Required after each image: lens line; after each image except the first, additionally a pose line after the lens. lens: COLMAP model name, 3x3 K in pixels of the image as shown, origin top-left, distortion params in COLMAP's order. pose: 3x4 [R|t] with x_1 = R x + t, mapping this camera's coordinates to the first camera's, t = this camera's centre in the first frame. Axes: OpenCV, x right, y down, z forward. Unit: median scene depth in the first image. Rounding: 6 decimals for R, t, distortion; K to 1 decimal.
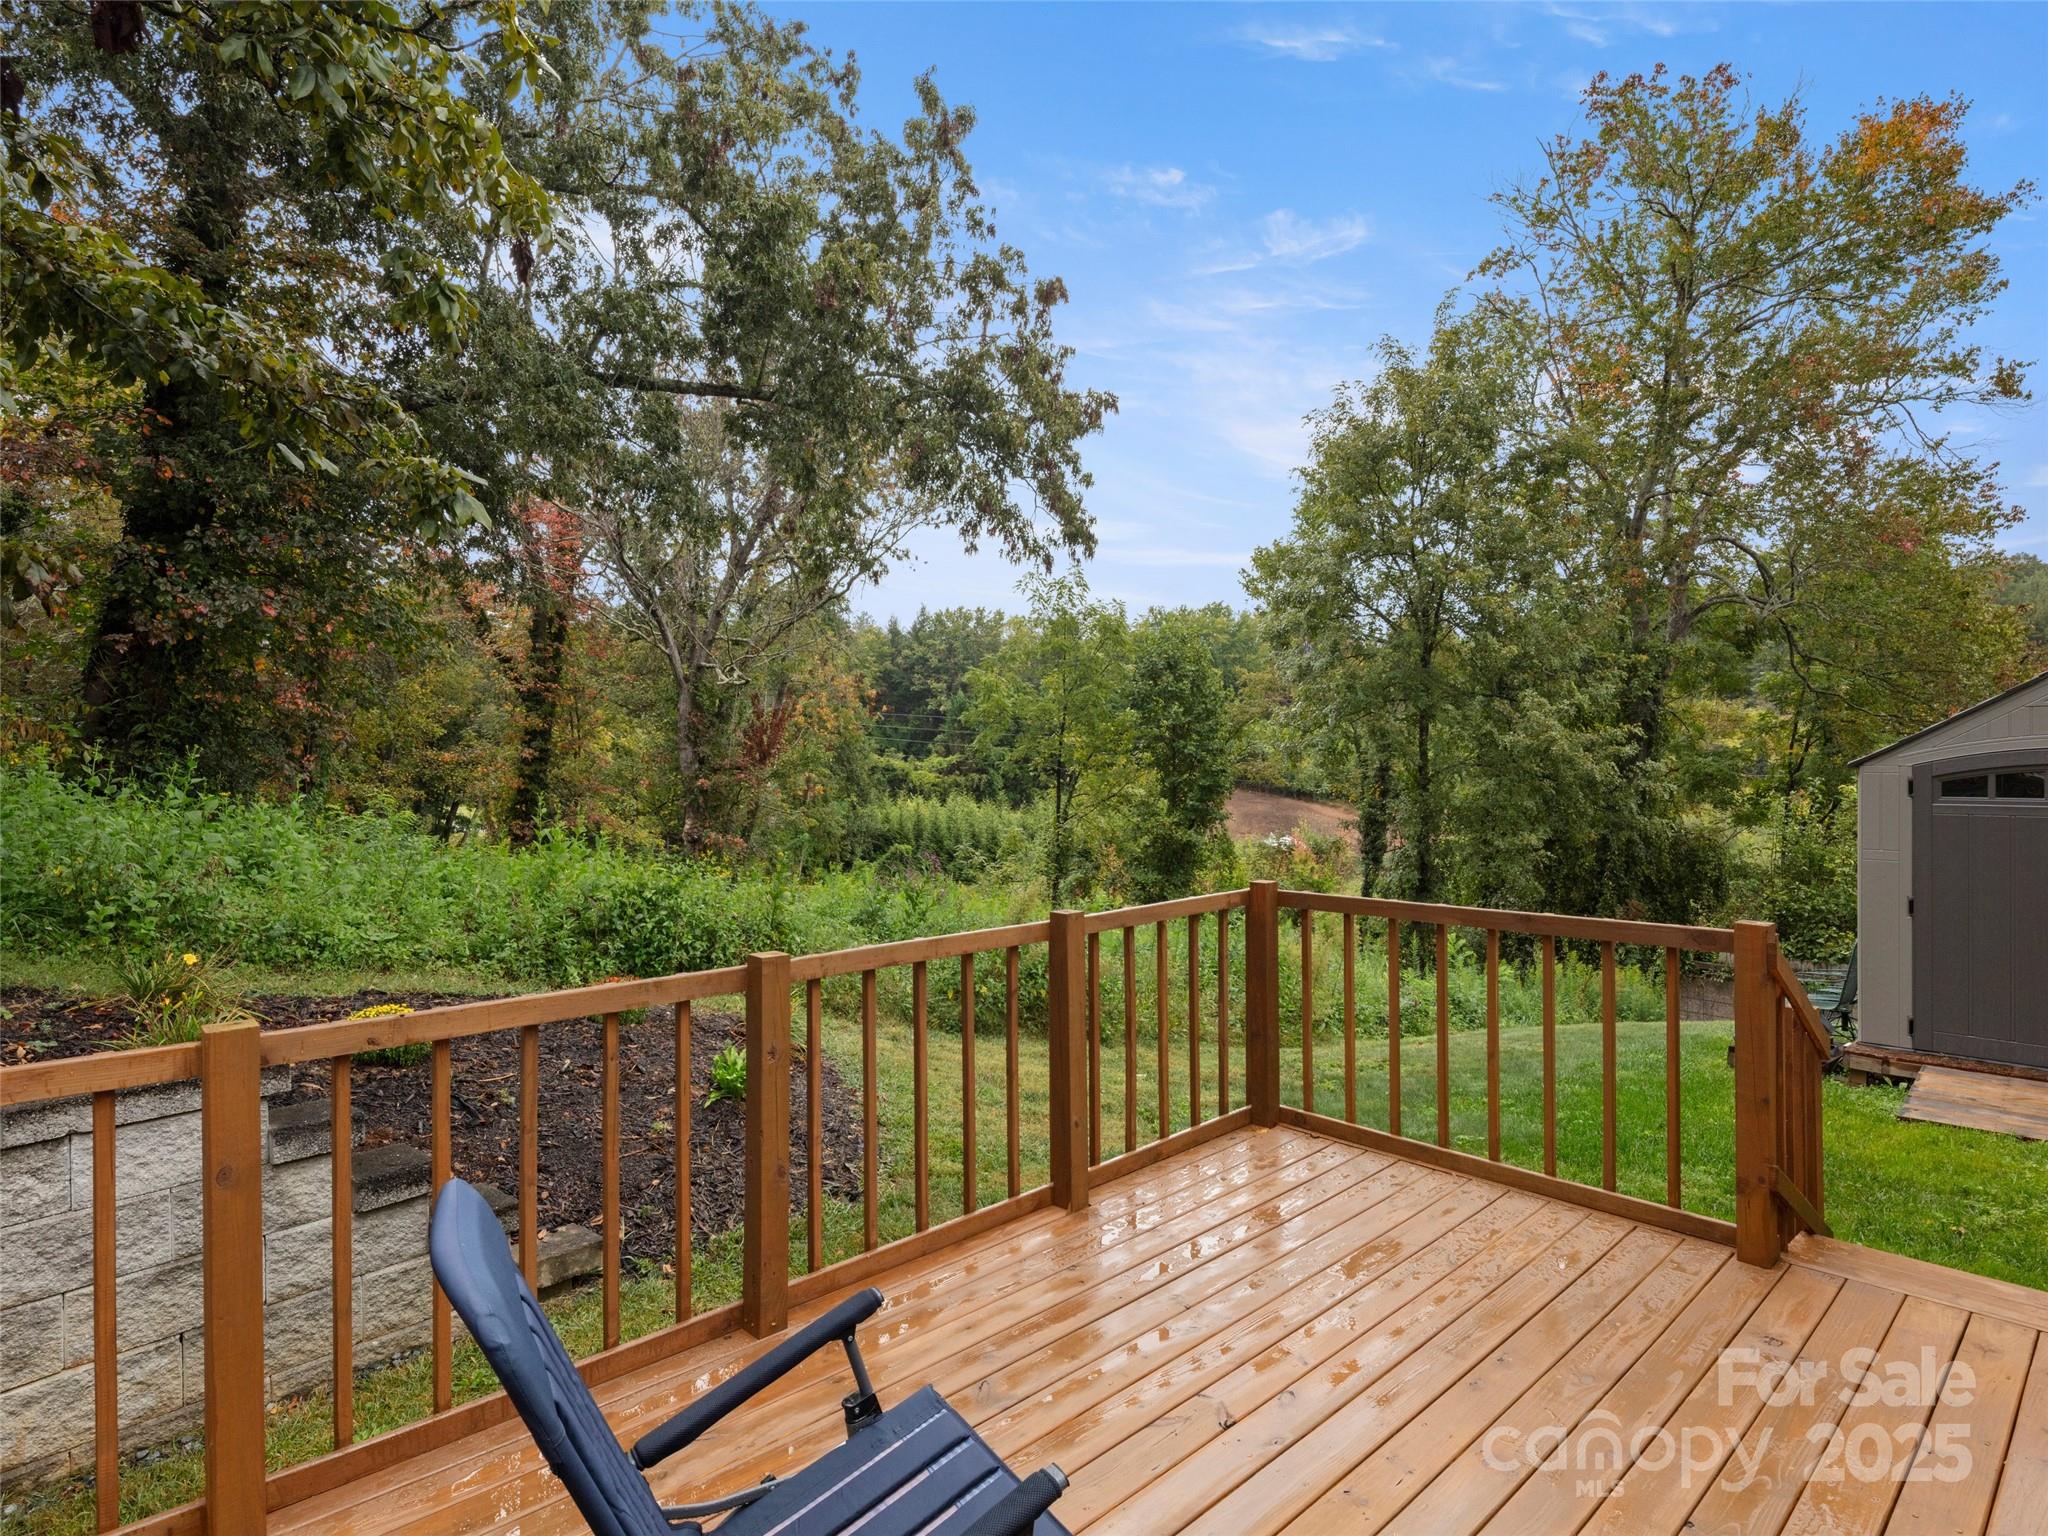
lens RADIAL K [[1142.2, 0, 1024.0], [0, 1142.2, 768.0], [0, 0, 1]] dist [0.002102, -0.002253]
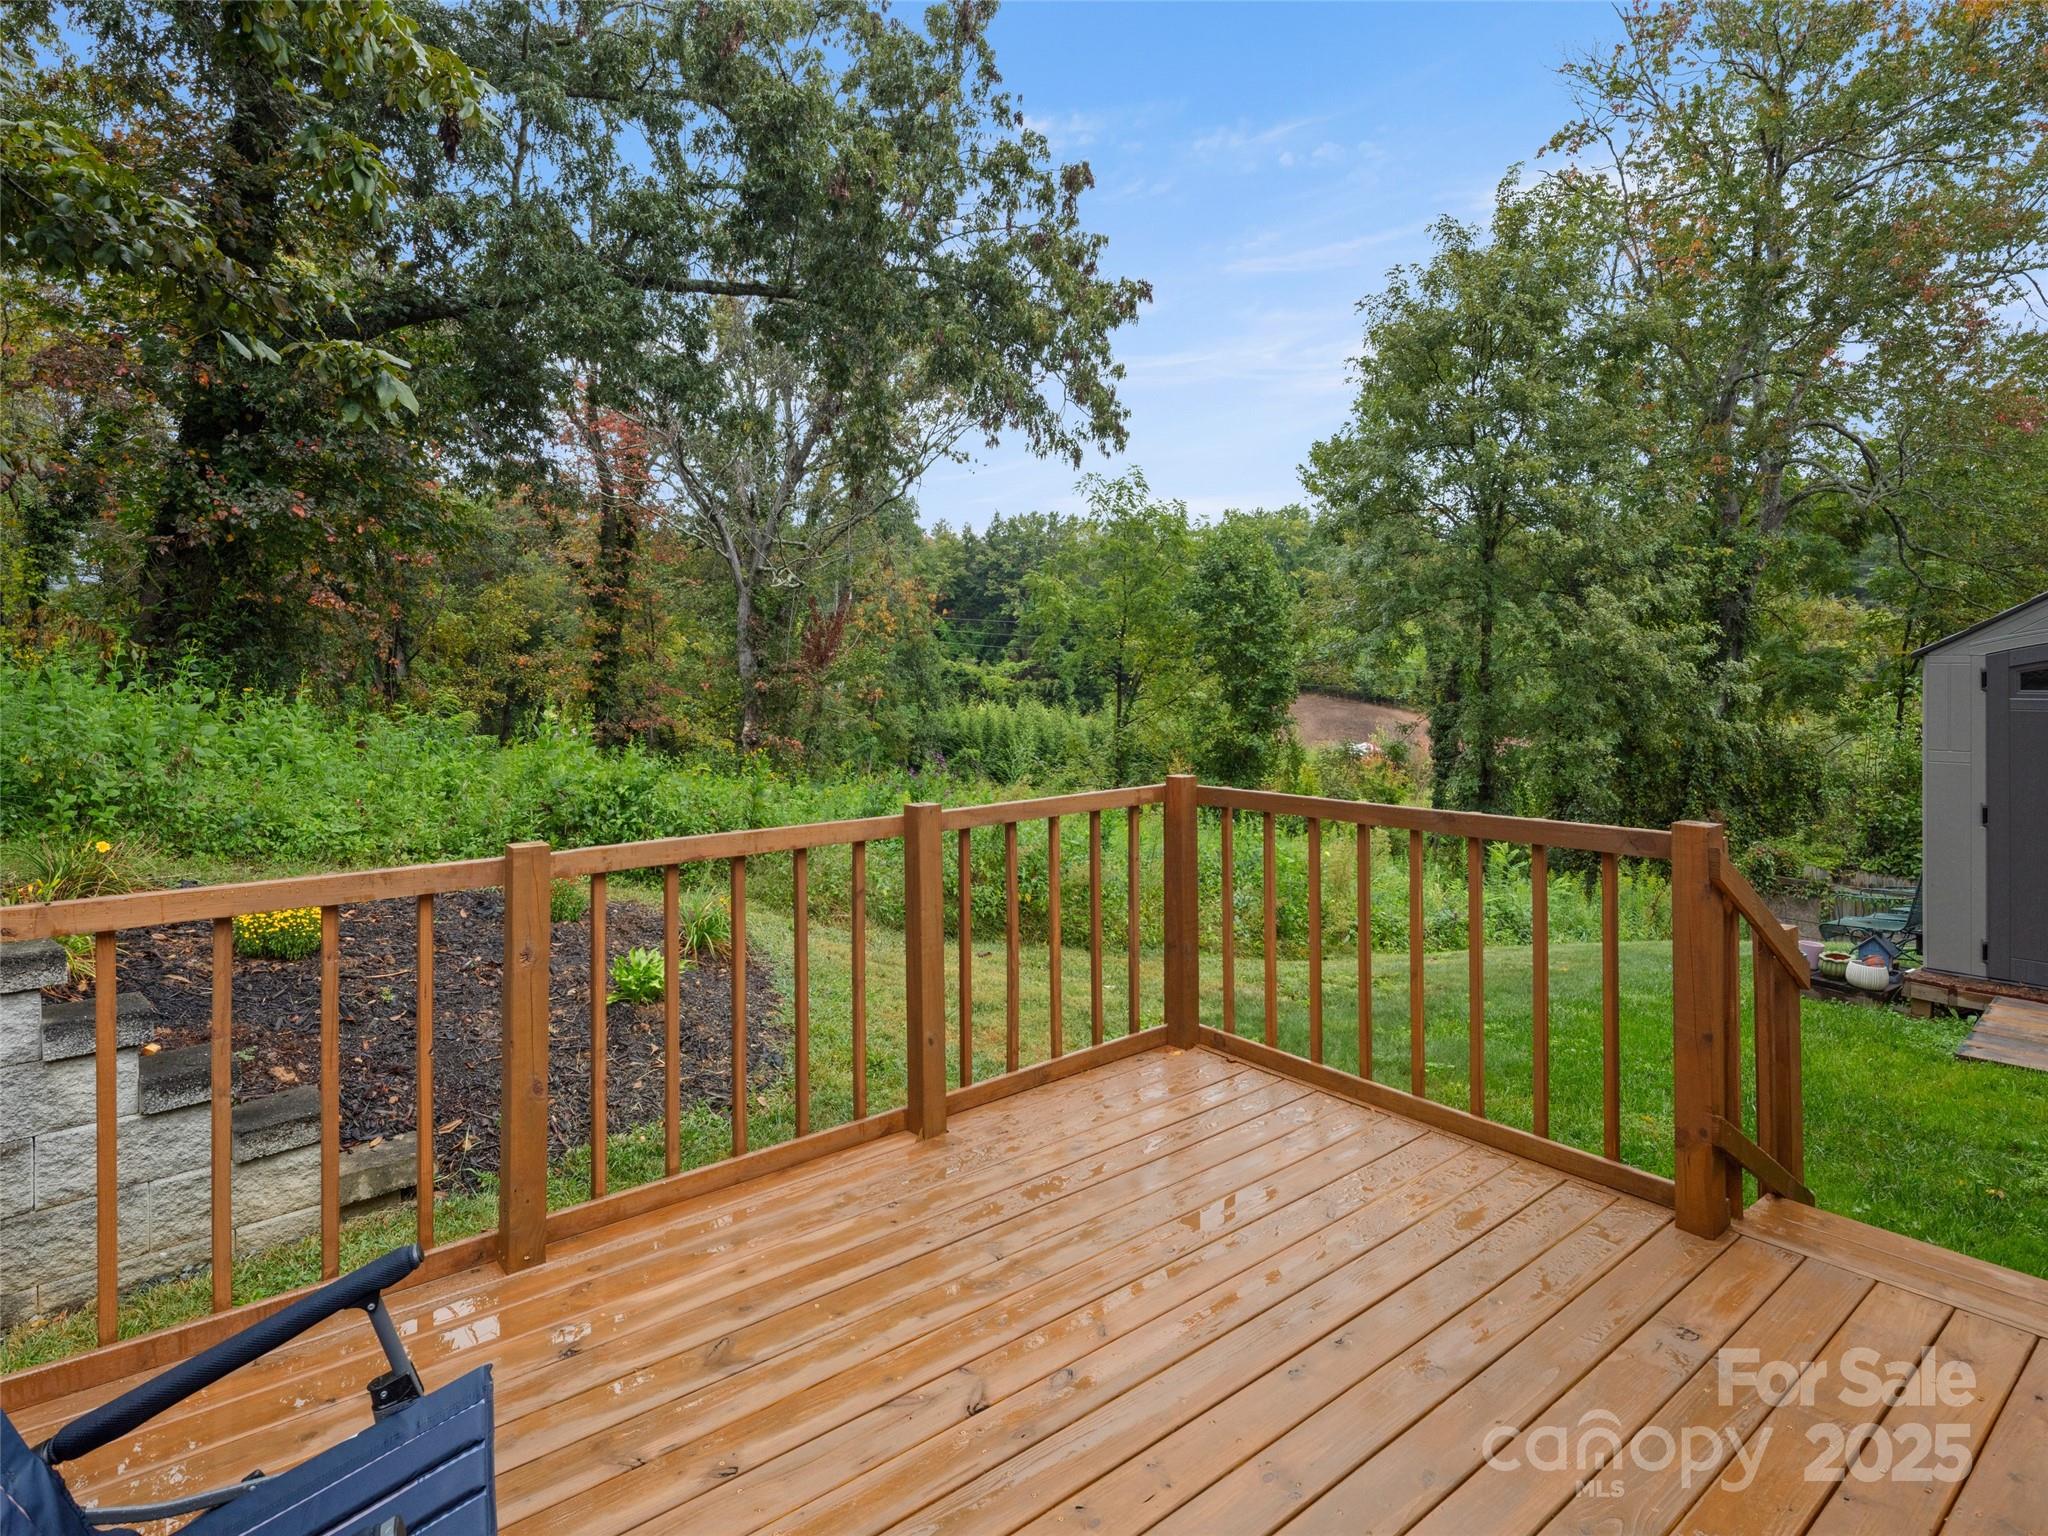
lens RADIAL K [[1123.6, 0, 1039.3], [0, 1123.6, 675.9], [0, 0, 1]] dist [0.003452, -0.003794]
pose [[0.996374, 0.000393, -0.085085, 0.068889], [-0.000520, 0.999999, -0.001469, 0.008417], [0.085084, 0.001508, 0.996373, 0.041498]]
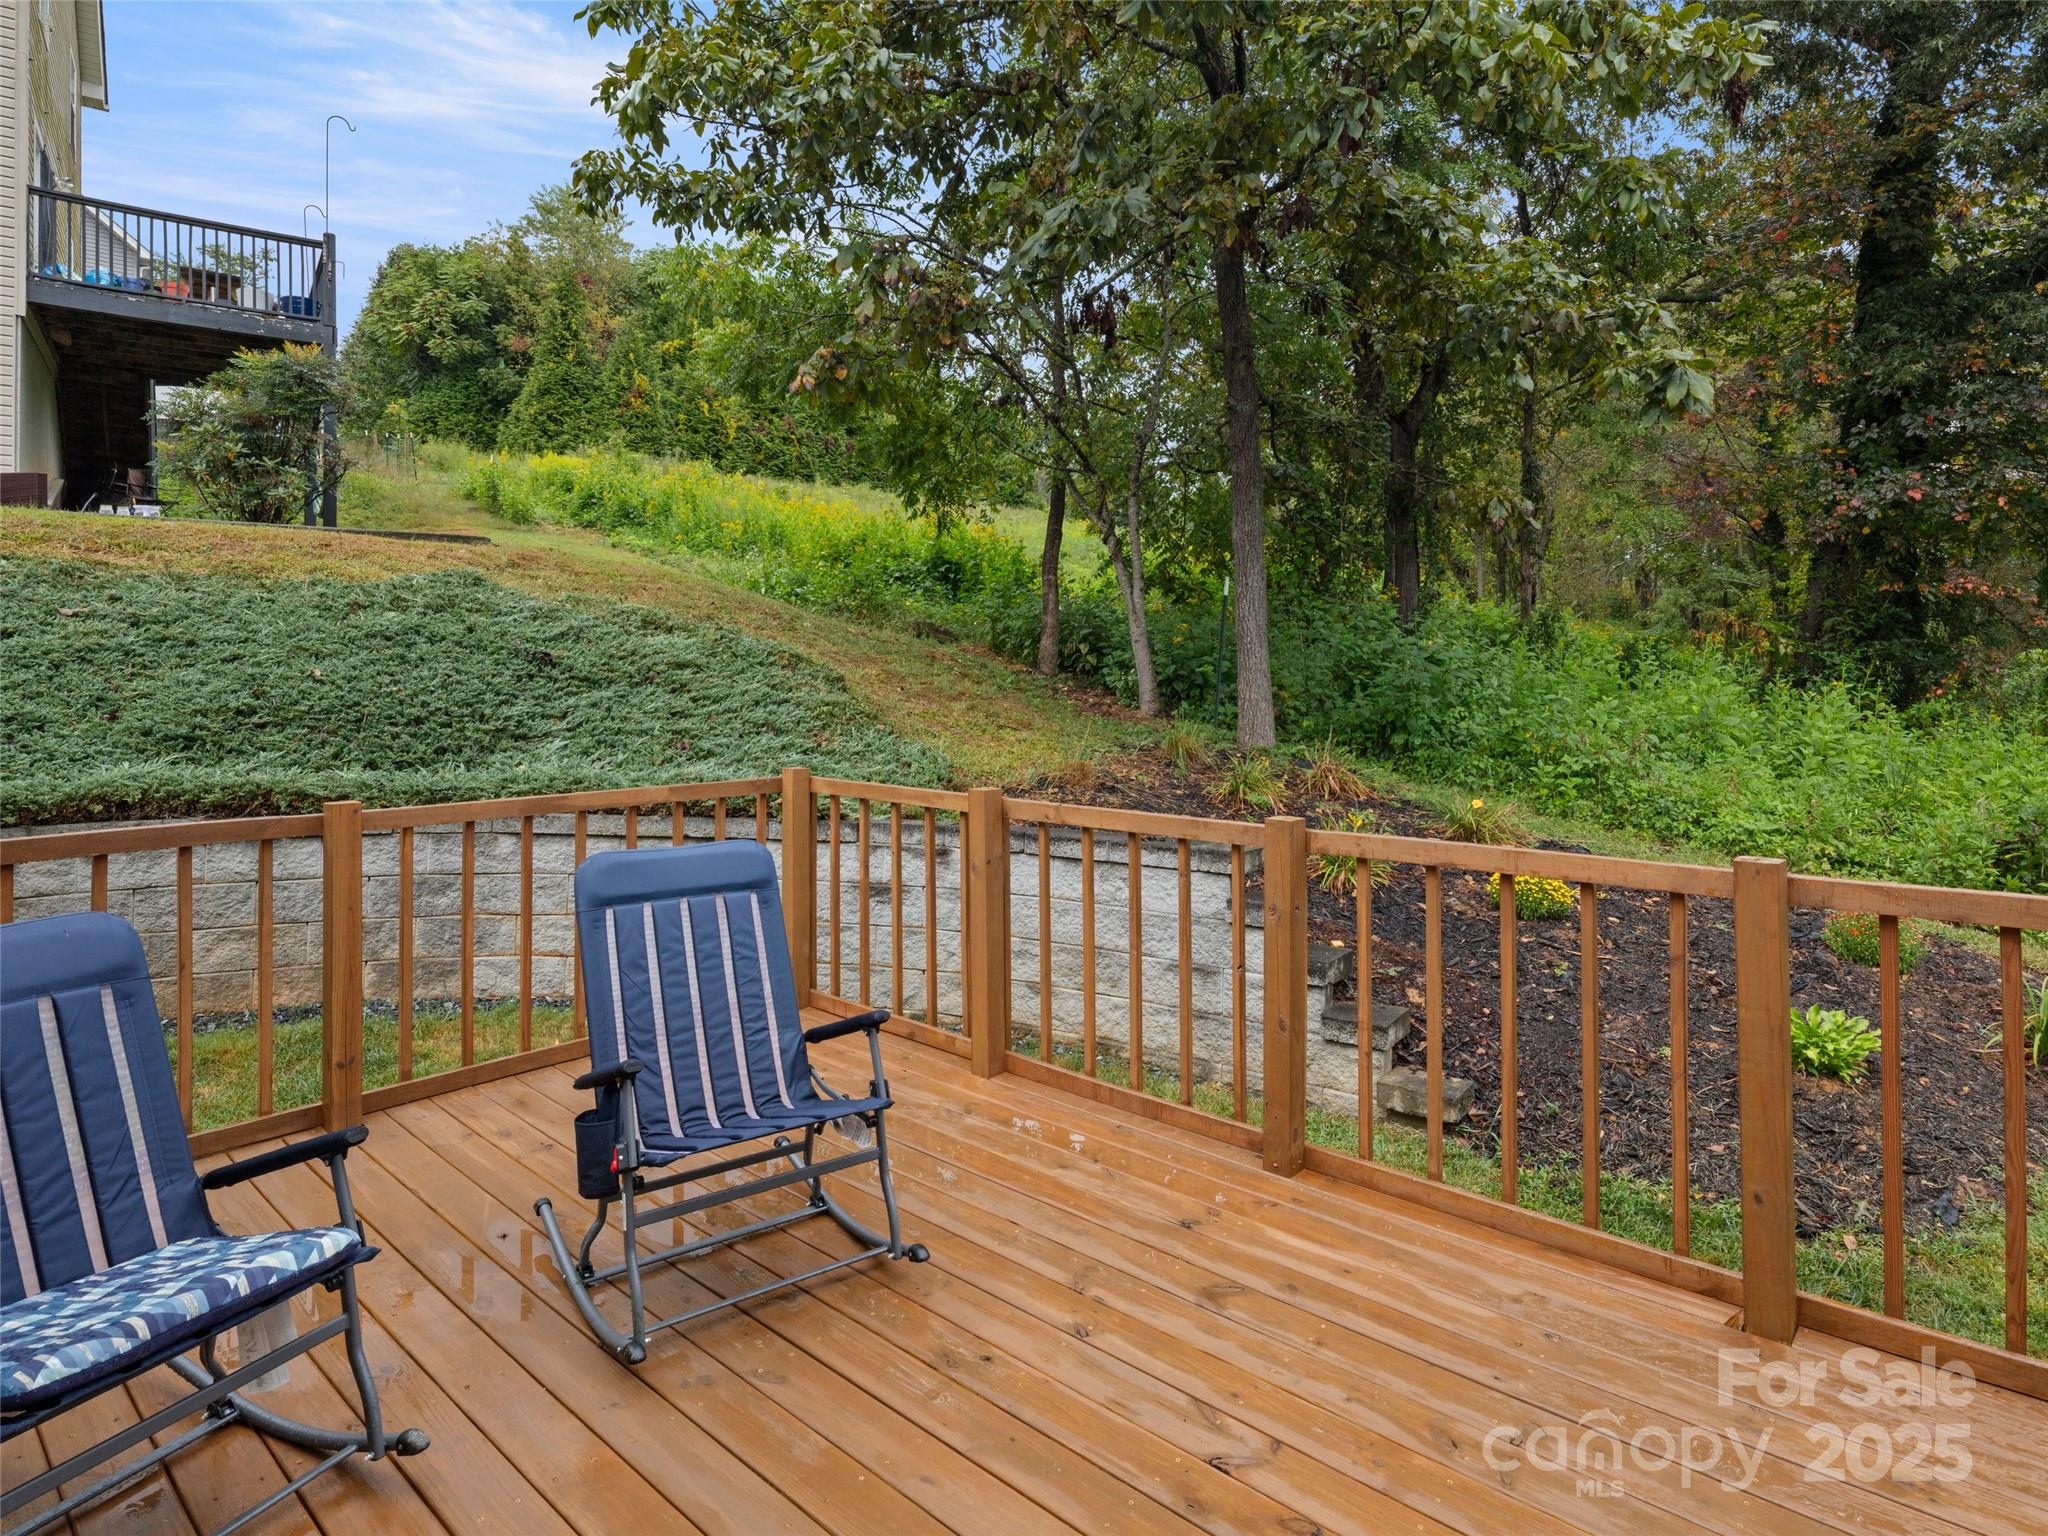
lens RADIAL K [[1123.6, 0, 1039.3], [0, 1123.6, 675.9], [0, 0, 1]] dist [0.003452, -0.003794]
pose [[0.064216, 0.009684, -0.997889, 0.213034], [-0.001888, 0.999952, 0.009583, 0.005096], [0.997934, 0.001268, 0.064231, 0.185485]]
